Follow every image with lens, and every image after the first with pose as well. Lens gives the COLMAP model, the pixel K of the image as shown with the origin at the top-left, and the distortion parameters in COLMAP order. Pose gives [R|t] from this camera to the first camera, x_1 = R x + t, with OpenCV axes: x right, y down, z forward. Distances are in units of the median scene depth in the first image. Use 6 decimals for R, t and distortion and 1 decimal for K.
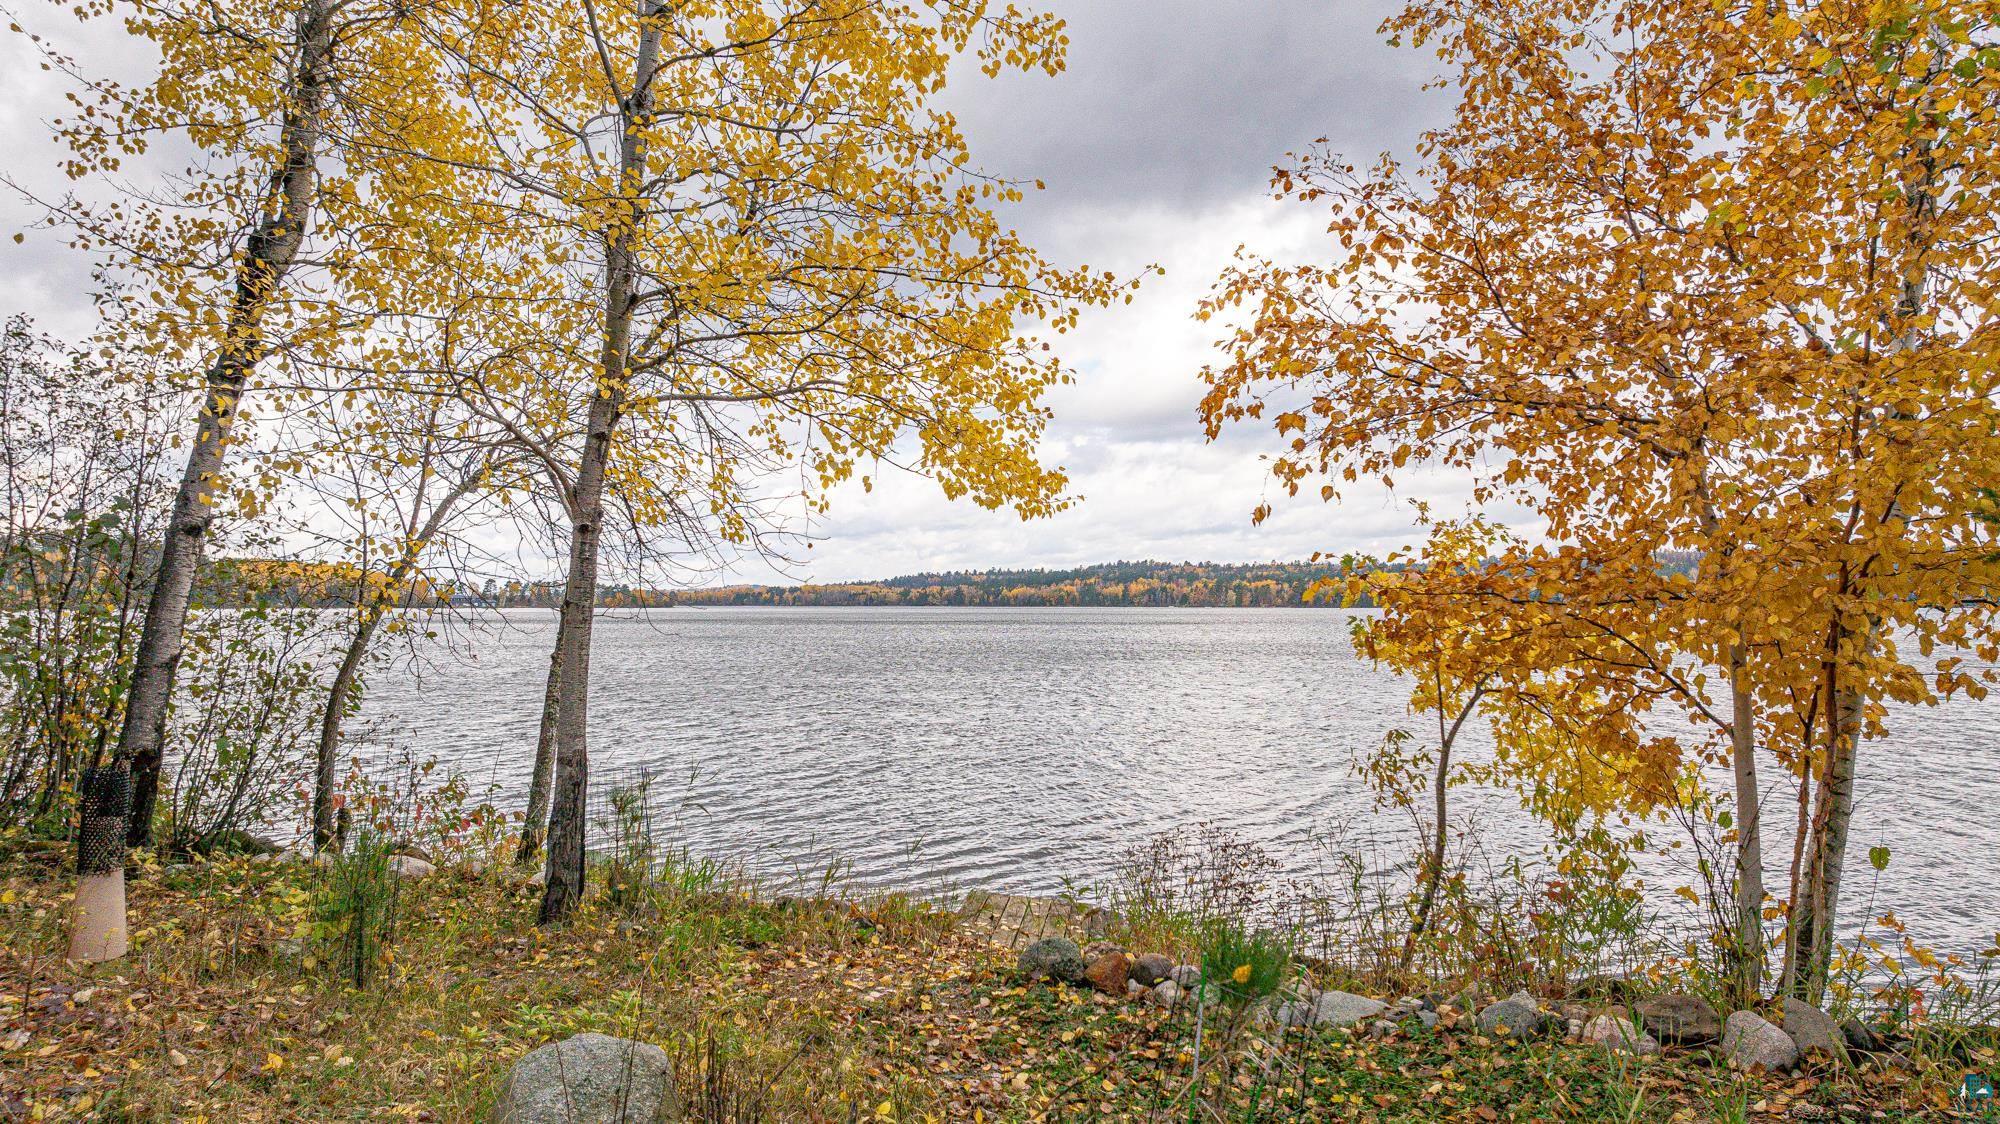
lens RADIAL K [[1436.4, 0, 1000.0], [0, 1436.4, 562.0], [0, 0, 1]] dist [-0.022536, 0.000331]
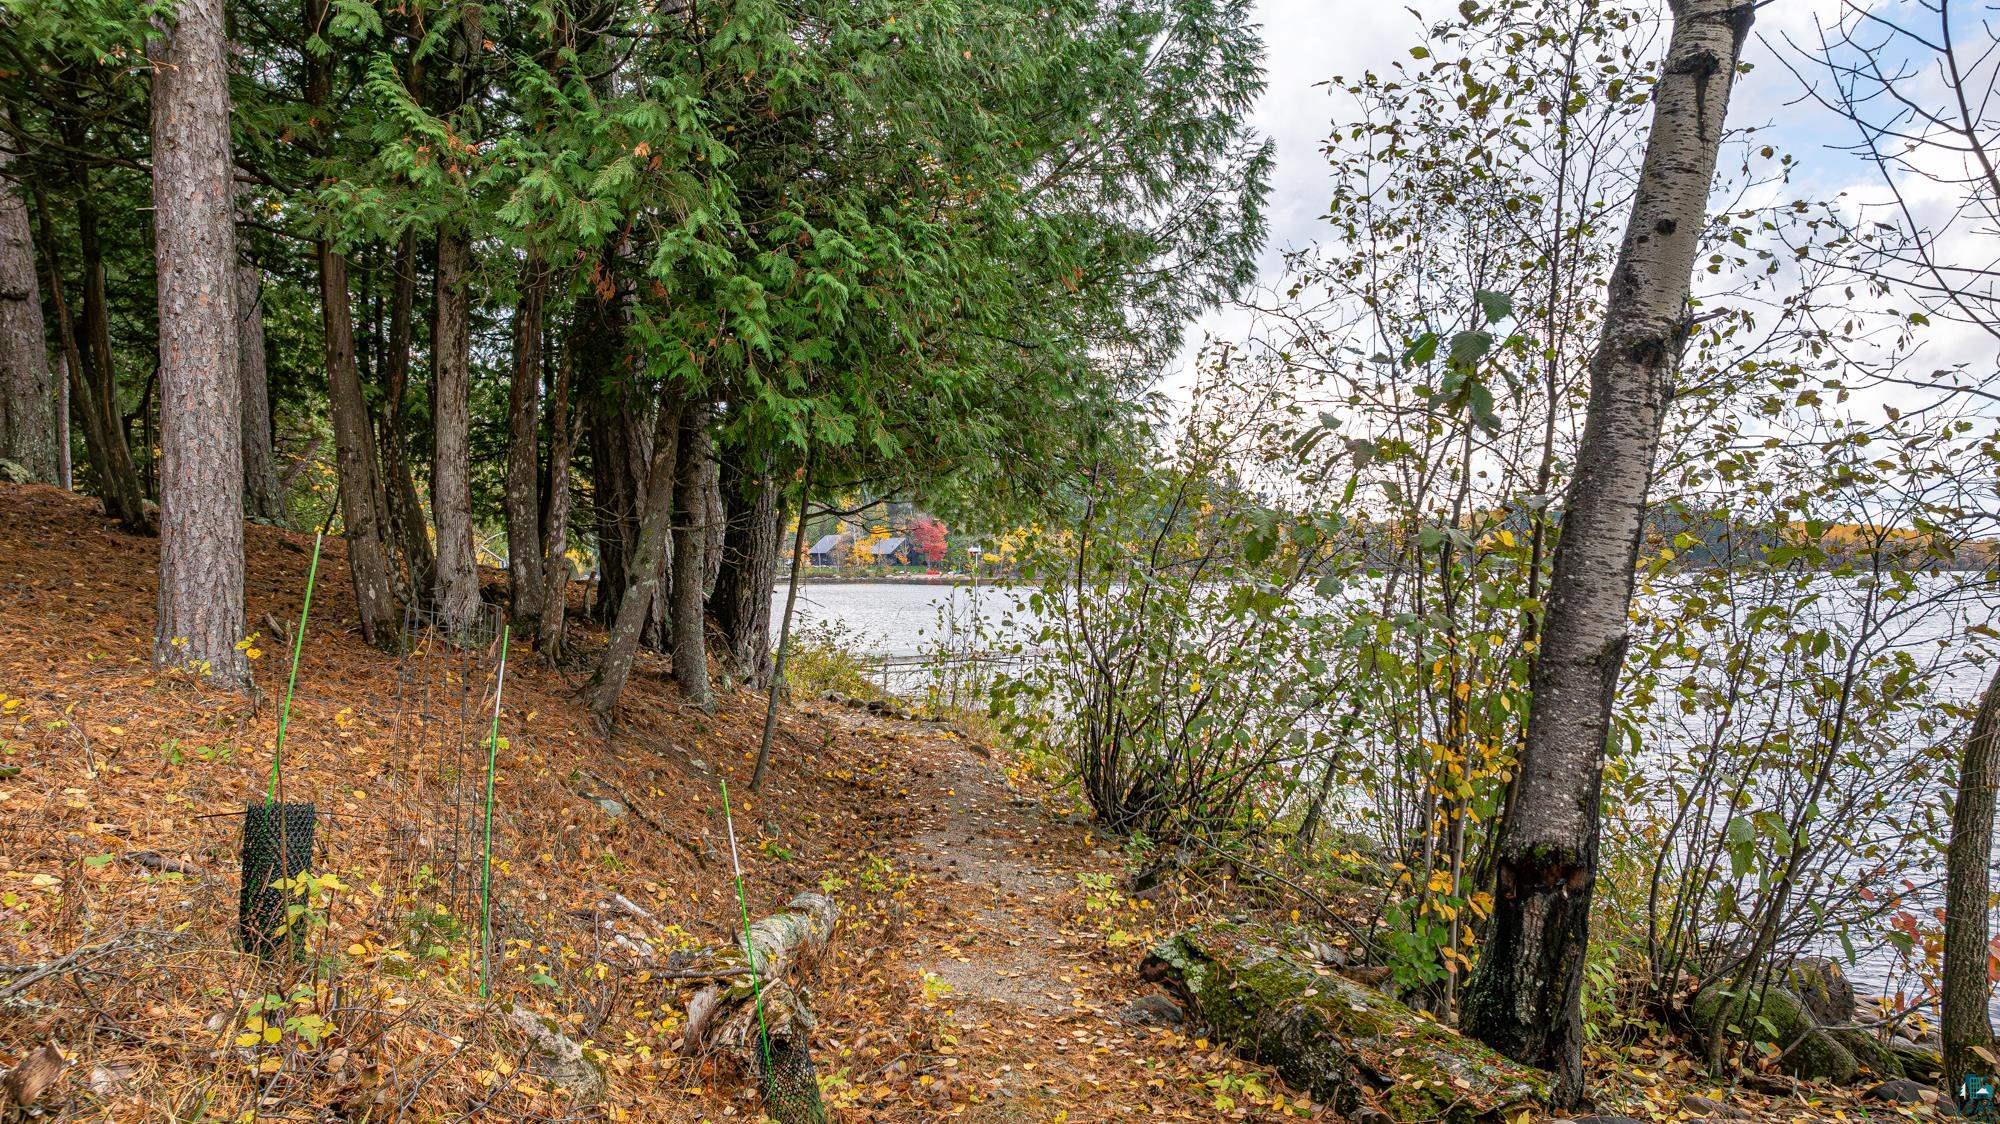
lens RADIAL K [[1436.4, 0, 1000.0], [0, 1436.4, 562.0], [0, 0, 1]] dist [-0.022536, 0.000331]
pose [[0.554005, -0.007650, -0.832478, -0.257406], [0.030430, 0.999476, 0.011066, 0.024509], [0.831957, -0.031463, 0.553948, 0.484120]]
